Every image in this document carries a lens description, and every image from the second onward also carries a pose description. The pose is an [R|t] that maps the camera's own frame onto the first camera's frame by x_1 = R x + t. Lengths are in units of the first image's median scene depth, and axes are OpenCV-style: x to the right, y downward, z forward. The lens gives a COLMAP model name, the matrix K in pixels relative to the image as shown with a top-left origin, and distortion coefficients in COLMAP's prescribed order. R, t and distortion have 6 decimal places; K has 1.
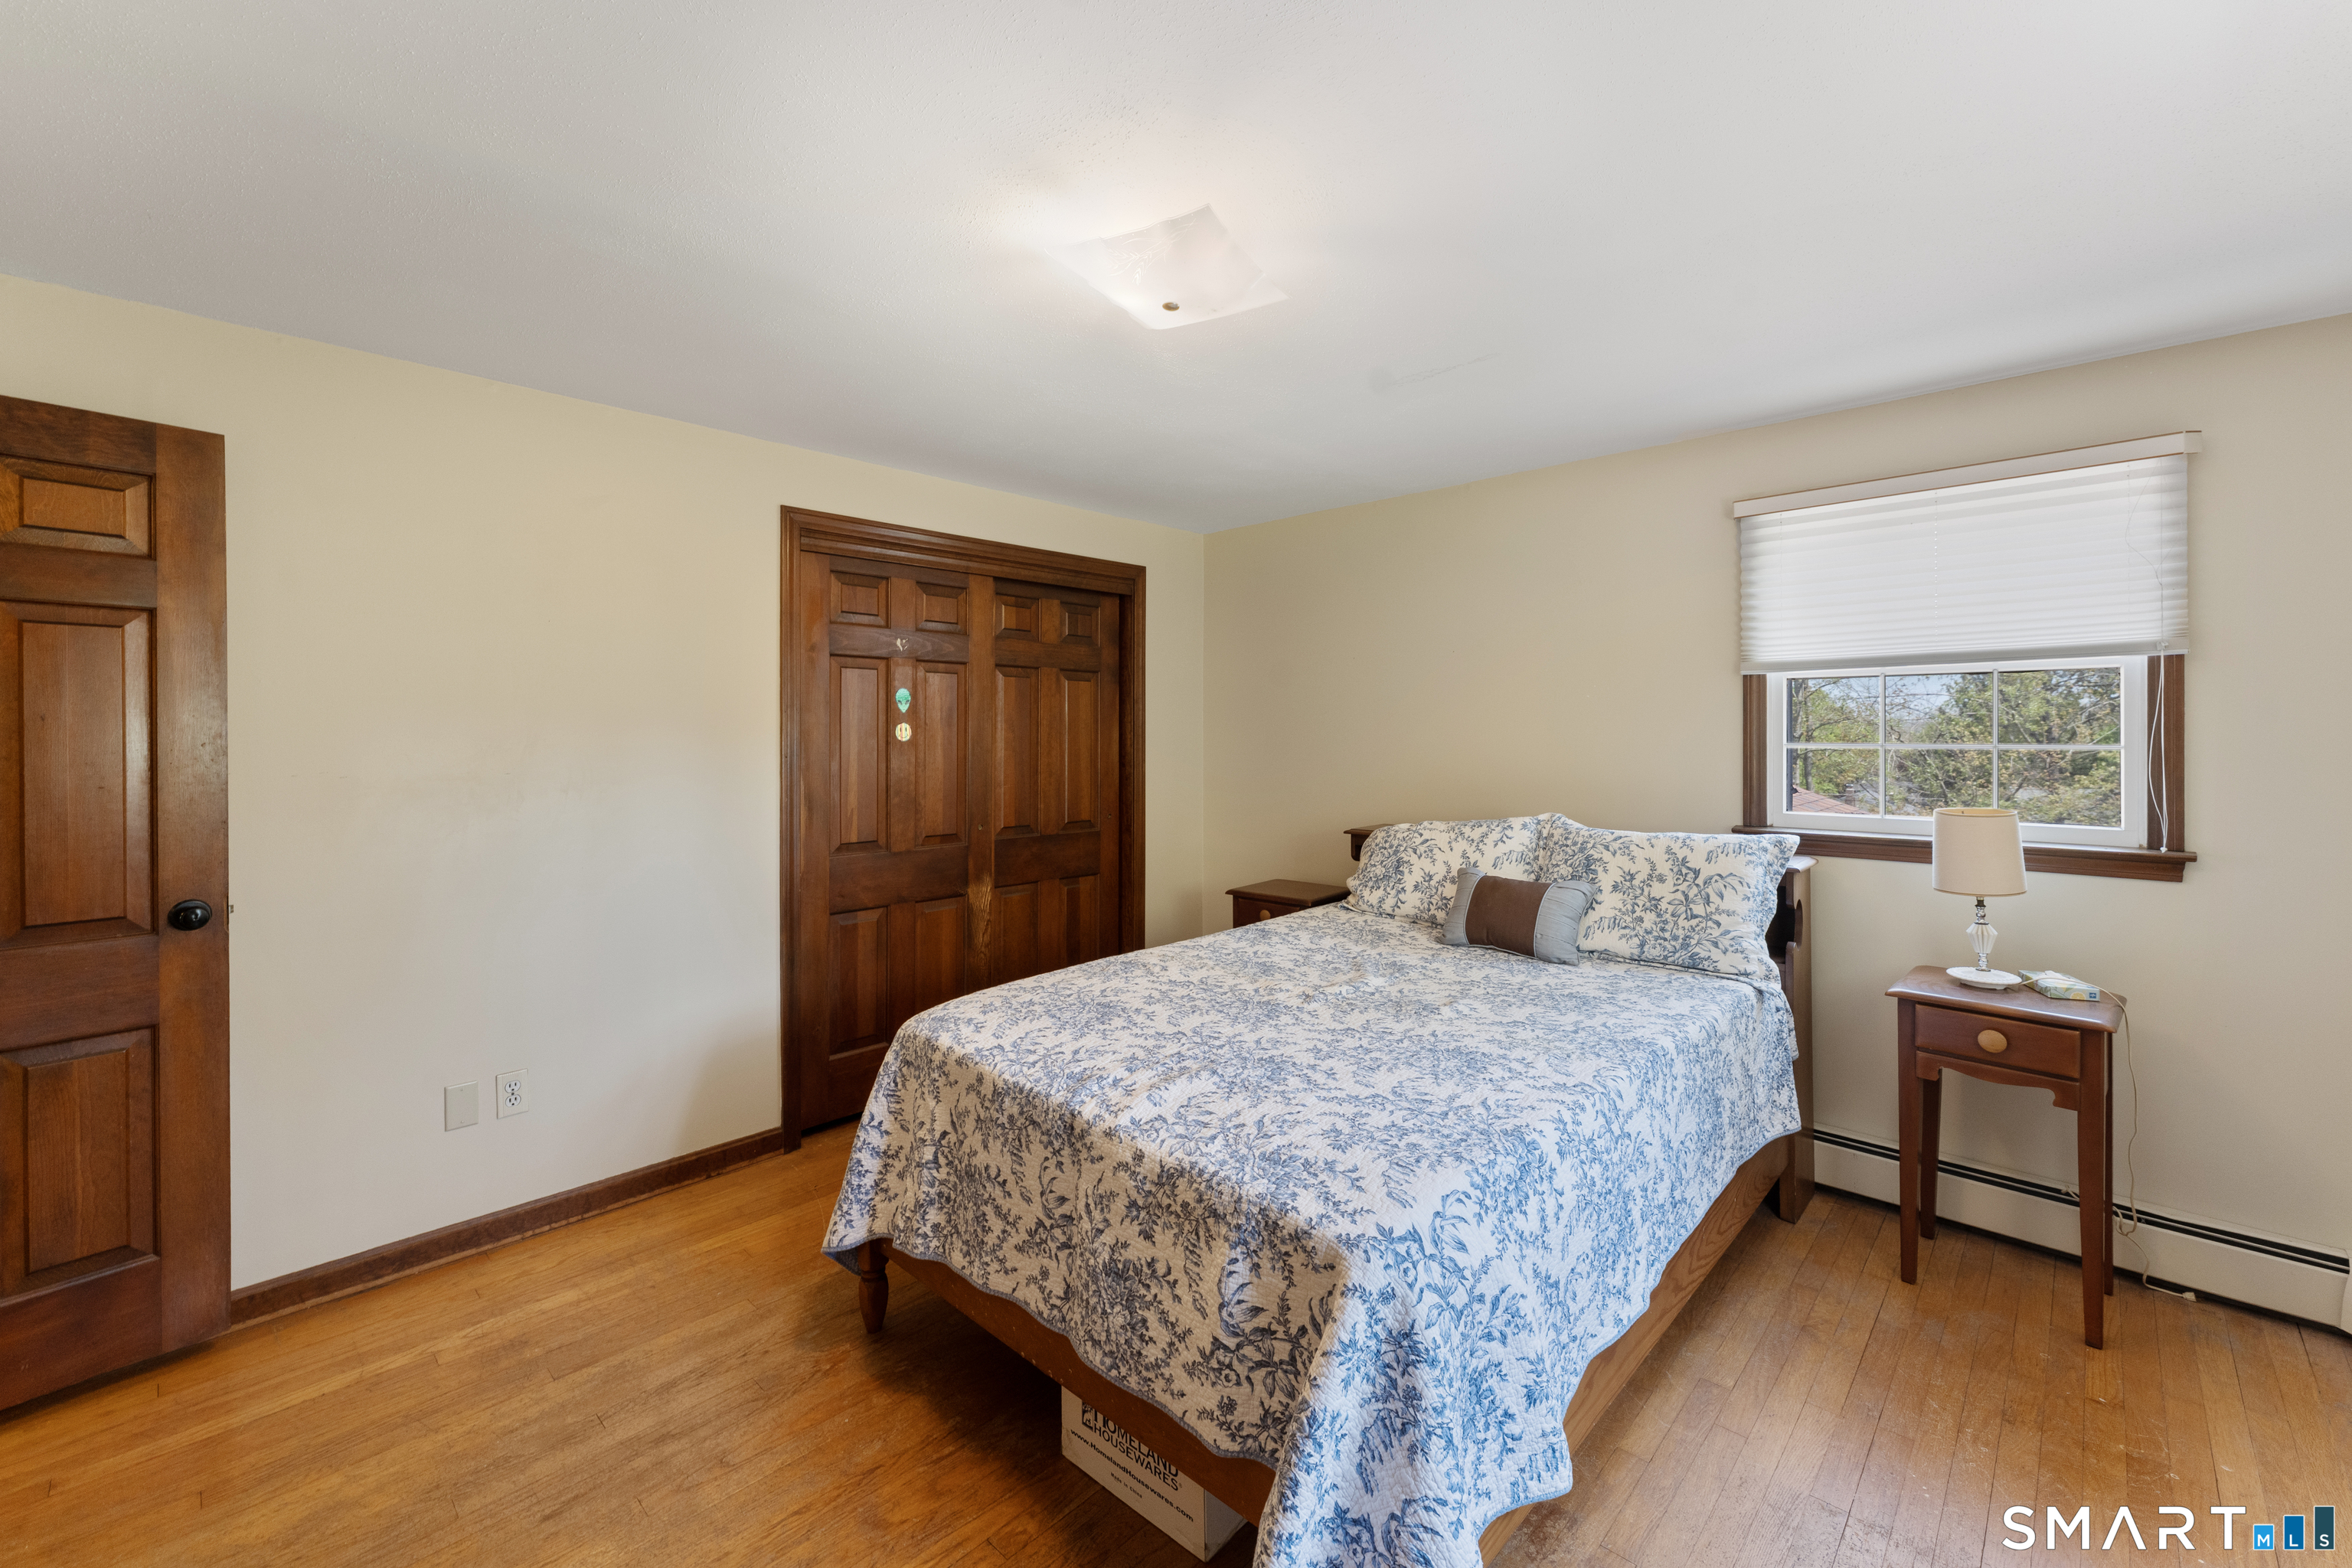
lens RADIAL K [[955.9, 0, 1155.8], [0, 955.9, 730.8], [0, 0, 1]] dist [0.003969, 0.000232]
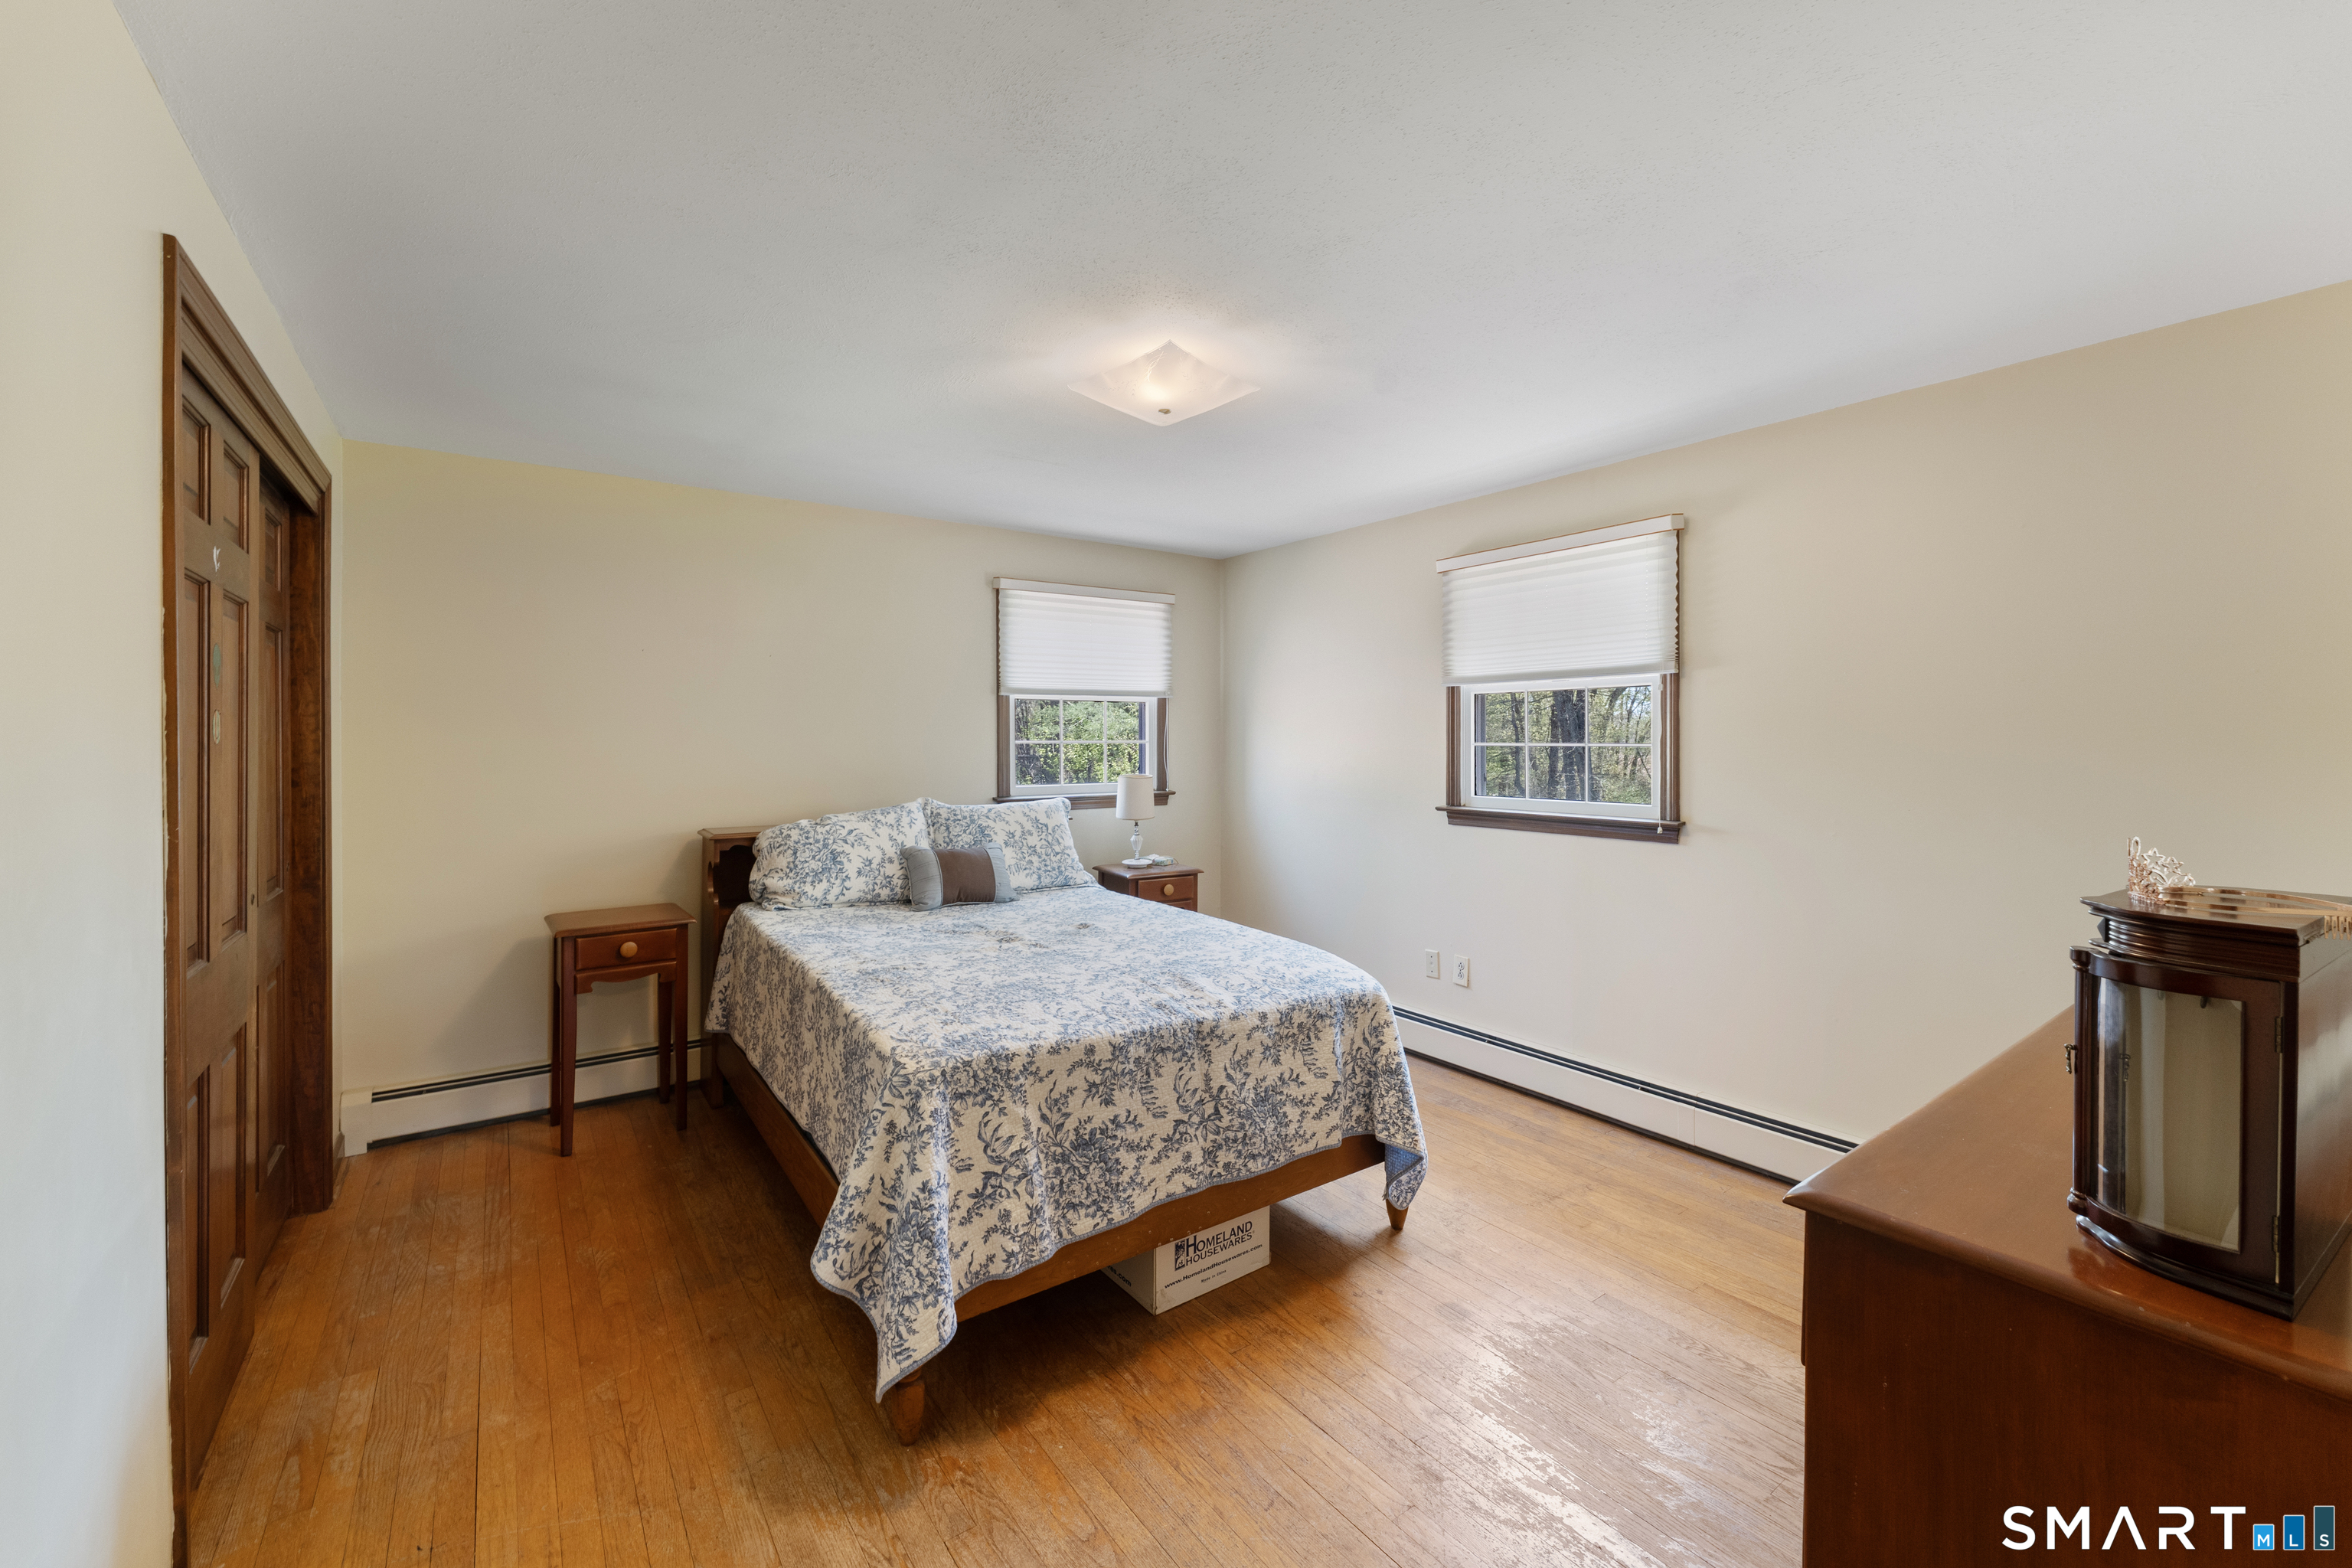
lens RADIAL K [[955.9, 0, 1192.0], [0, 955.9, 742.2], [0, 0, 1]] dist [0.003969, 0.000232]
pose [[0.177582, -0.005340, 0.984091, -1.213521], [-0.001104, 0.999984, 0.005625, 0.009182], [-0.984105, -0.002085, 0.177574, 0.687486]]
